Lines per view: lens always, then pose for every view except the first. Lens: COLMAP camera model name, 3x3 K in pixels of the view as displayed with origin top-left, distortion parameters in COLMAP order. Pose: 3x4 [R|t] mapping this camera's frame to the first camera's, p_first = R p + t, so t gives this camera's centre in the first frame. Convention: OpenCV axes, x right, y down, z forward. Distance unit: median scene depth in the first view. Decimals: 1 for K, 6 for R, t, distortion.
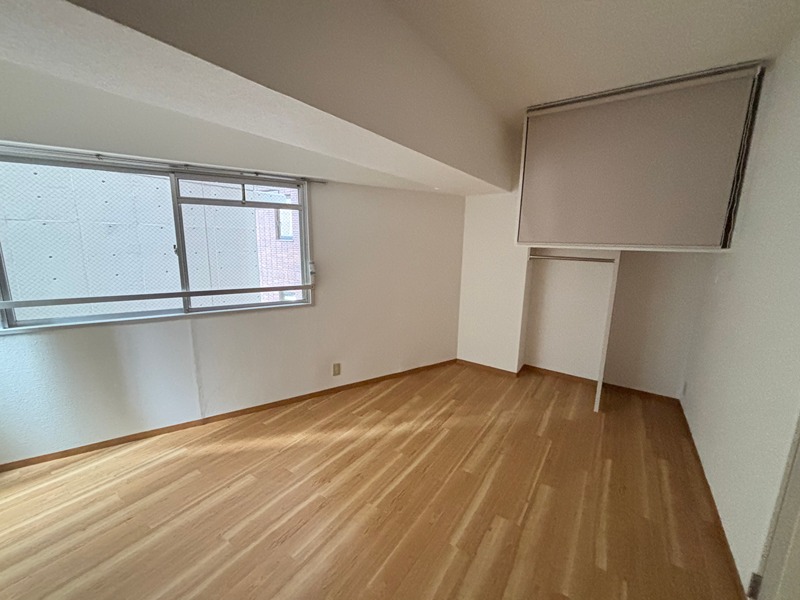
lens RADIAL K [[322.0, 0, 398.9], [0, 322.0, 299.2], [0, 0, 1]] dist [-0.001685, 0.000880]
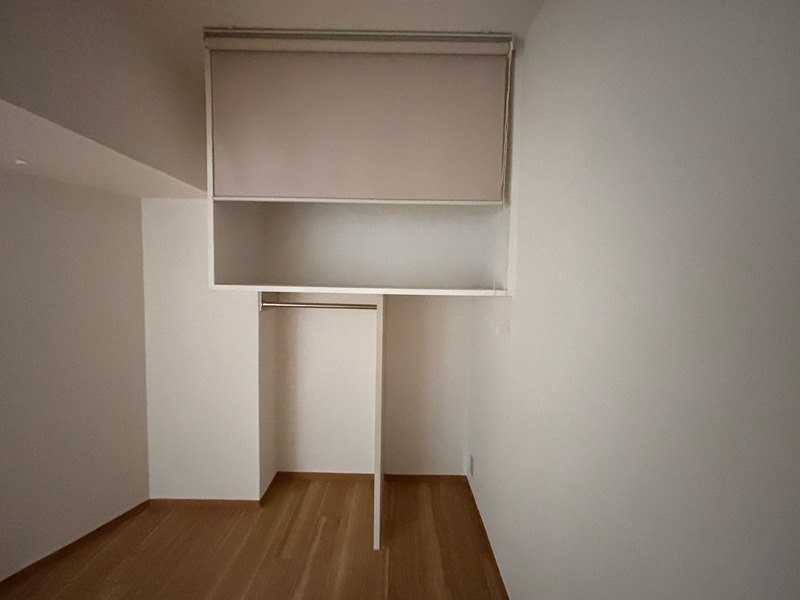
lens RADIAL K [[322.0, 0, 398.9], [0, 322.0, 299.2], [0, 0, 1]] dist [-0.001685, 0.000880]
pose [[0.817537, -0.040154, 0.574475, 0.352771], [0.105297, 0.991172, -0.080568, -0.085712], [-0.566168, 0.126358, 0.814547, 0.464924]]
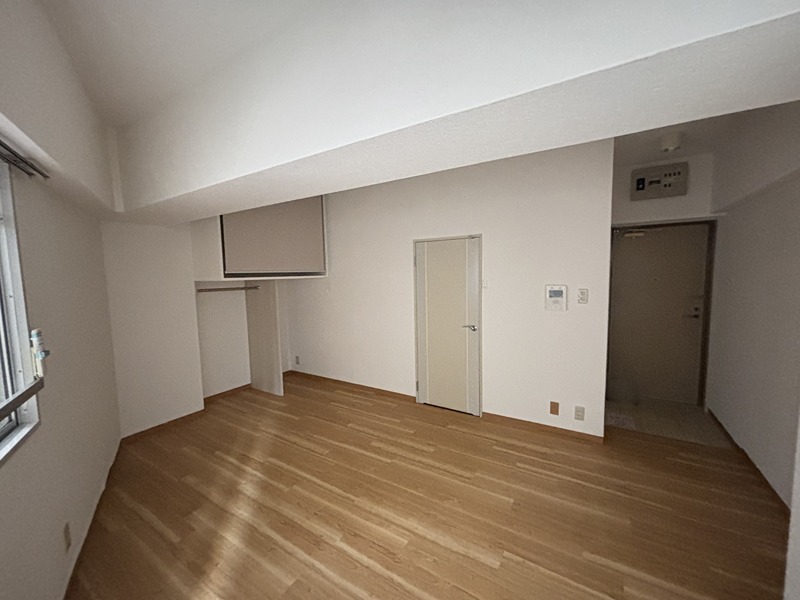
lens RADIAL K [[321.3, 0, 400.0], [0, 321.3, 300.0], [0, 0, 1]] dist [-0.000486, -0.000222]
pose [[-0.055858, -0.104404, 0.992965, -0.850966], [0.203351, 0.972483, 0.113690, -0.118123], [-0.977511, 0.208271, -0.033091, 0.533482]]
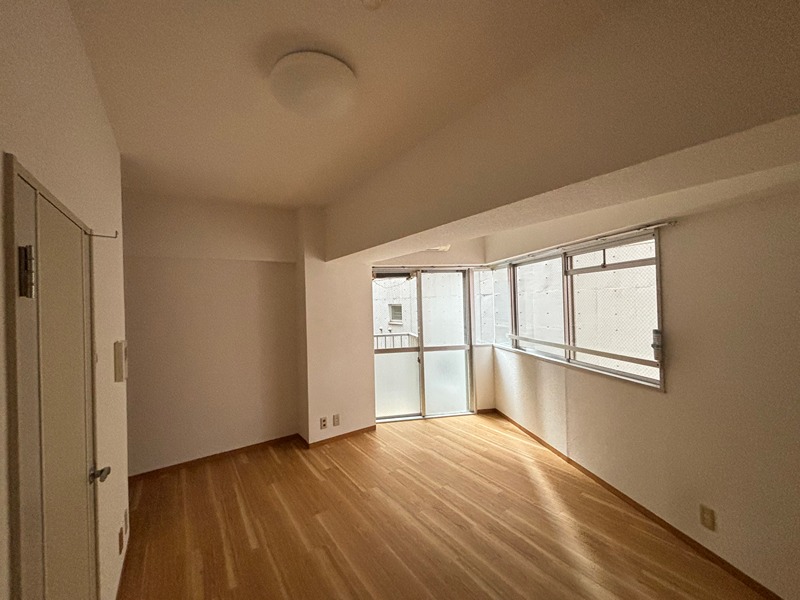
lens RADIAL K [[322.0, 0, 398.9], [0, 322.0, 299.2], [0, 0, 1]] dist [-0.001685, 0.000880]
pose [[-0.346512, -0.012168, -0.937967, 0.698804], [-0.145876, 0.988450, 0.041068, -0.147078], [0.926634, 0.151057, -0.344285, 0.772714]]
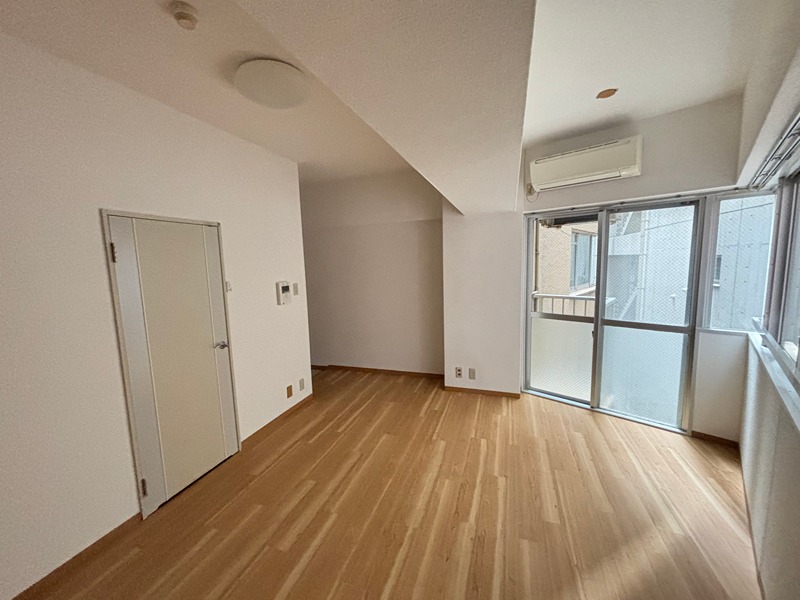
lens RADIAL K [[322.0, 0, 398.9], [0, 322.0, 299.2], [0, 0, 1]] dist [-0.001685, 0.000880]
pose [[-0.961054, 0.043281, -0.272951, 0.149089], [-0.038530, 0.957031, 0.287416, -0.240960], [0.273662, 0.286739, -0.918090, 1.243884]]
